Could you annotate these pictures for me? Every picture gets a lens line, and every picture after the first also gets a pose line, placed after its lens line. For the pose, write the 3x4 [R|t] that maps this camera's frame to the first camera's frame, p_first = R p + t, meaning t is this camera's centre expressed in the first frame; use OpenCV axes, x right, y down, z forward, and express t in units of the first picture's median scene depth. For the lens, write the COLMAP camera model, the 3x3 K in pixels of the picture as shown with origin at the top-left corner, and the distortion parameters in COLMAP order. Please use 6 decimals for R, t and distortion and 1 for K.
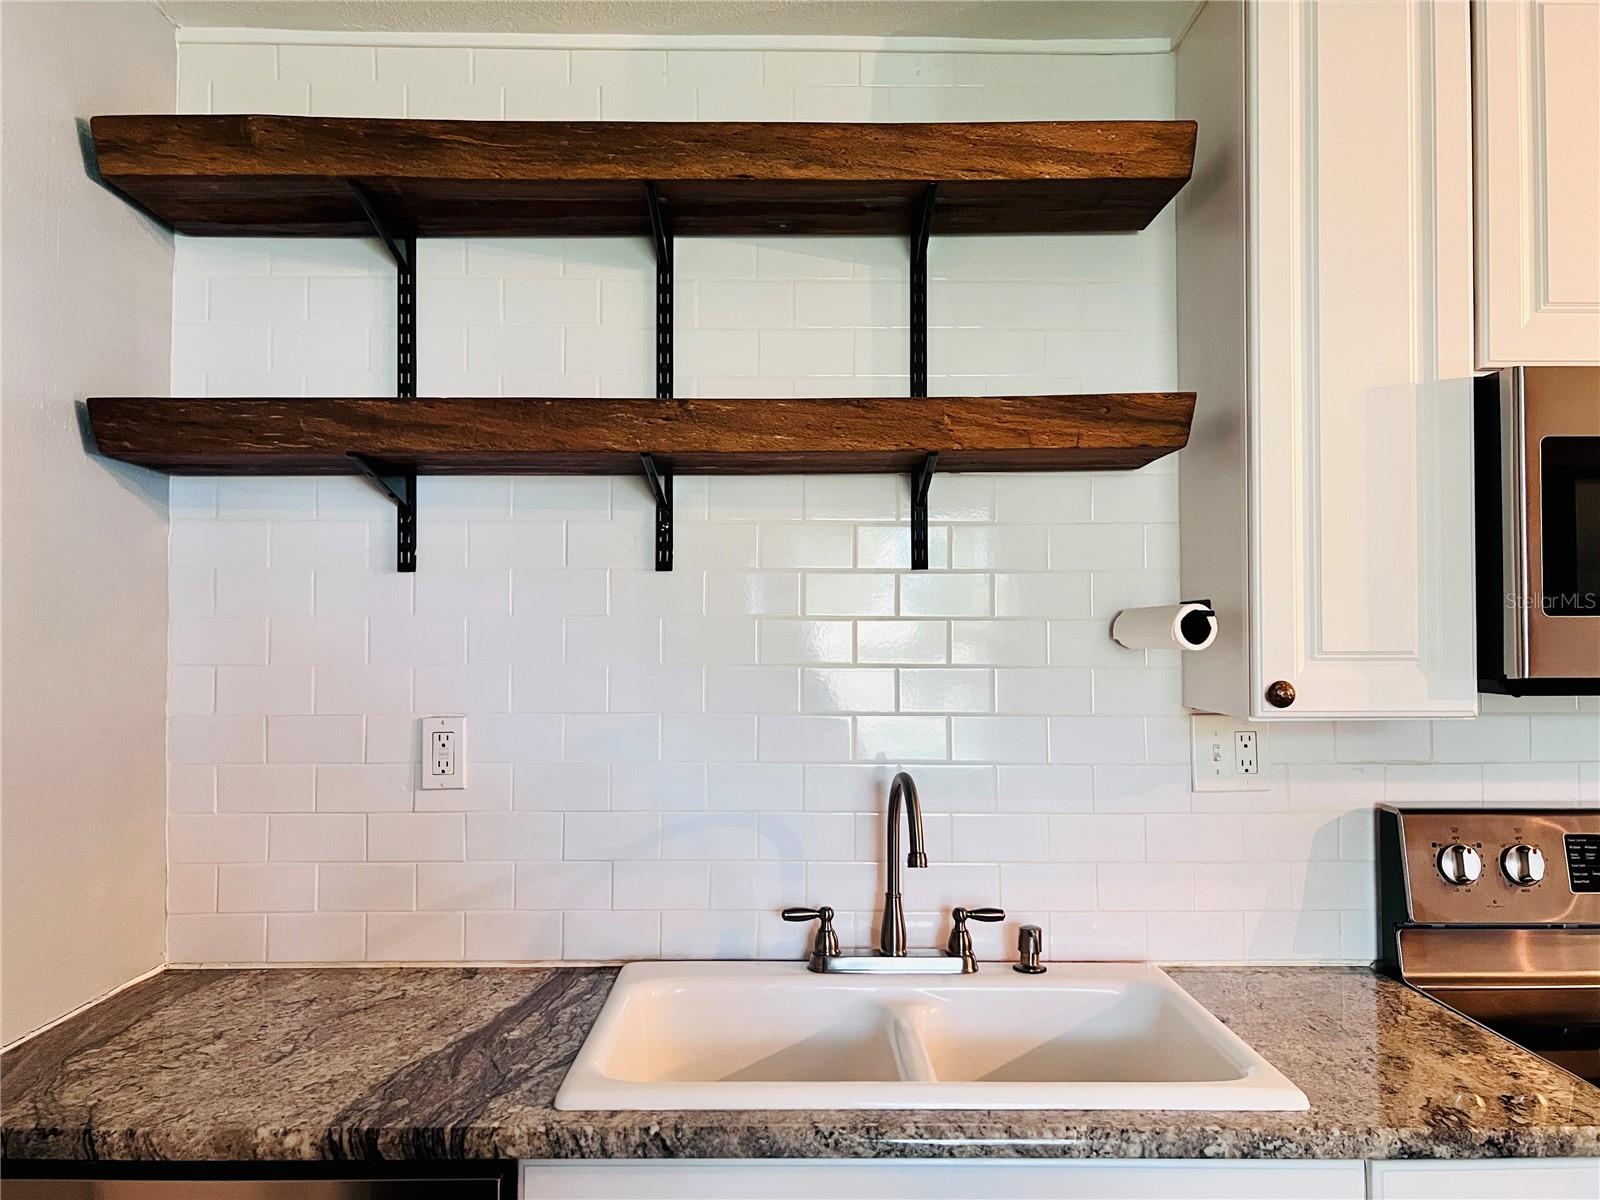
lens RADIAL K [[1305.4, 0, 798.3], [0, 1305.4, 563.2], [0, 0, 1]] dist [-0.000177, 0.000654]
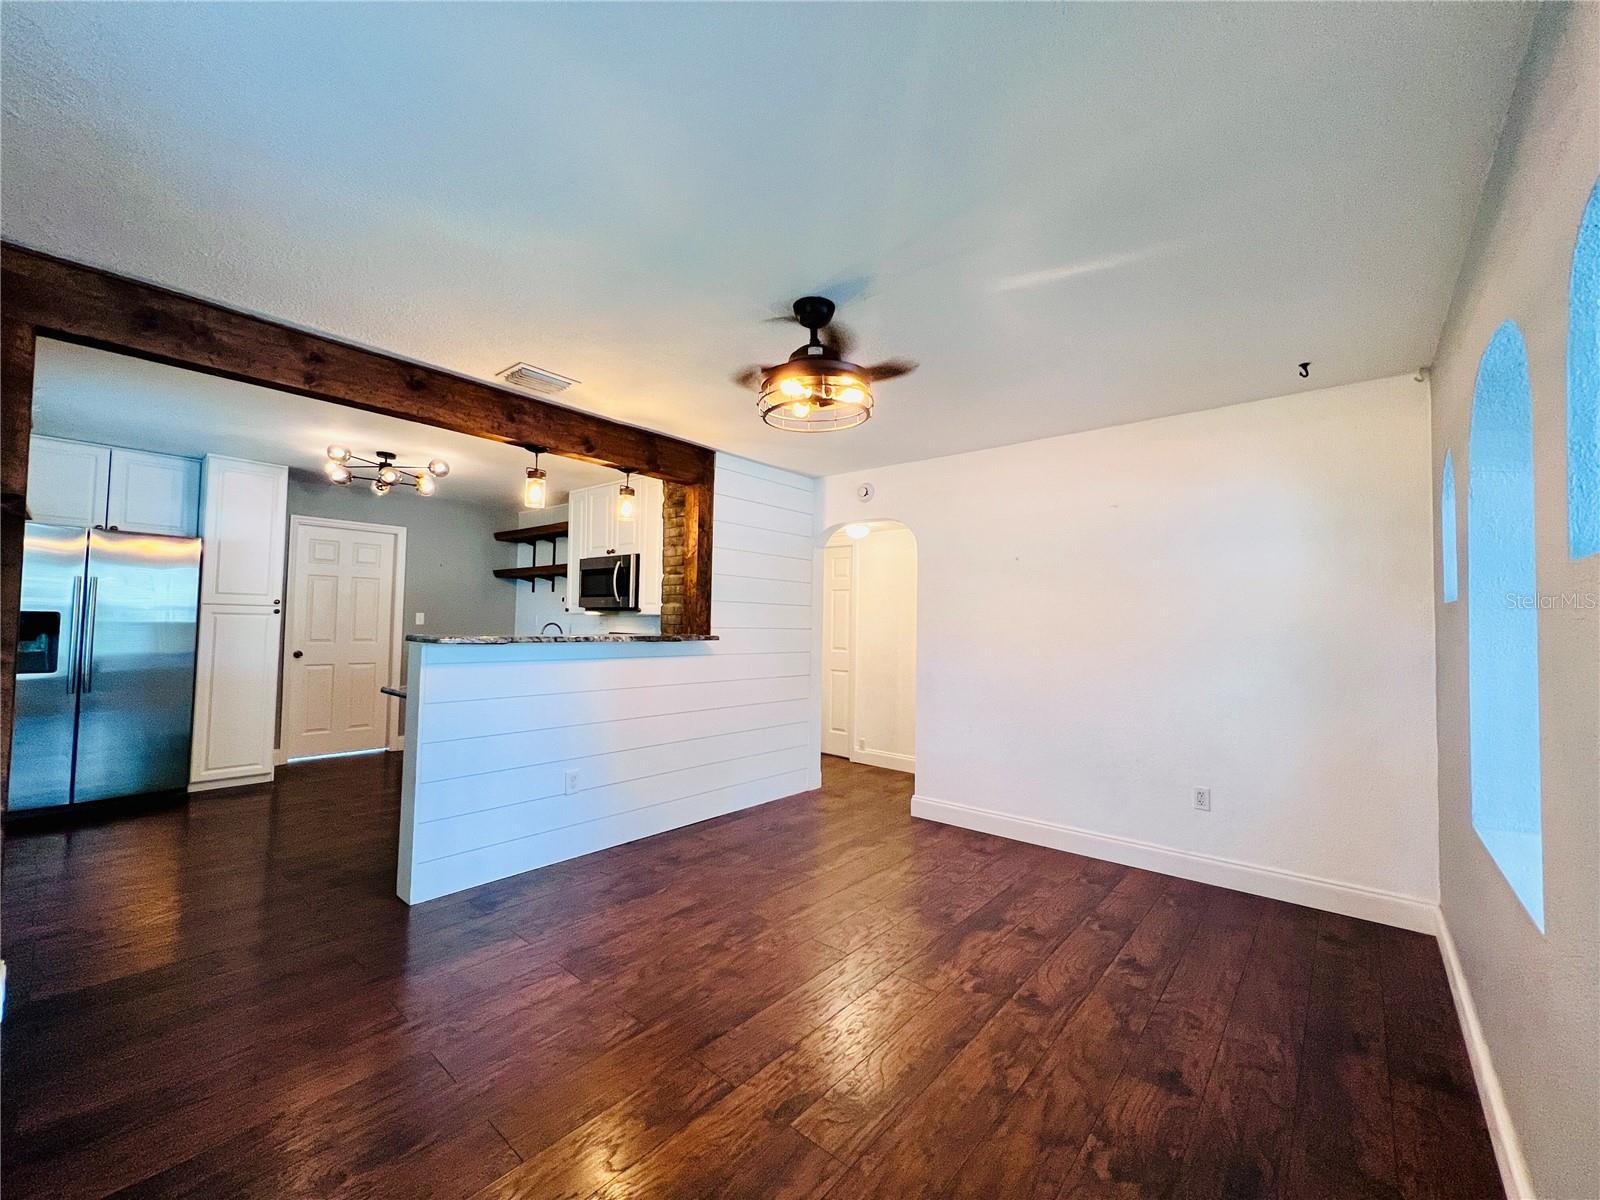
lens RADIAL K [[637.0, 0, 797.1], [0, 637.0, 597.0], [0, 0, 1]] dist [0.000173, 0.000208]
pose [[0.752169, -0.007562, -0.658926, 2.944808], [-0.000851, 0.999922, -0.012447, 0.066224], [0.658969, 0.009923, 0.752104, -0.563592]]
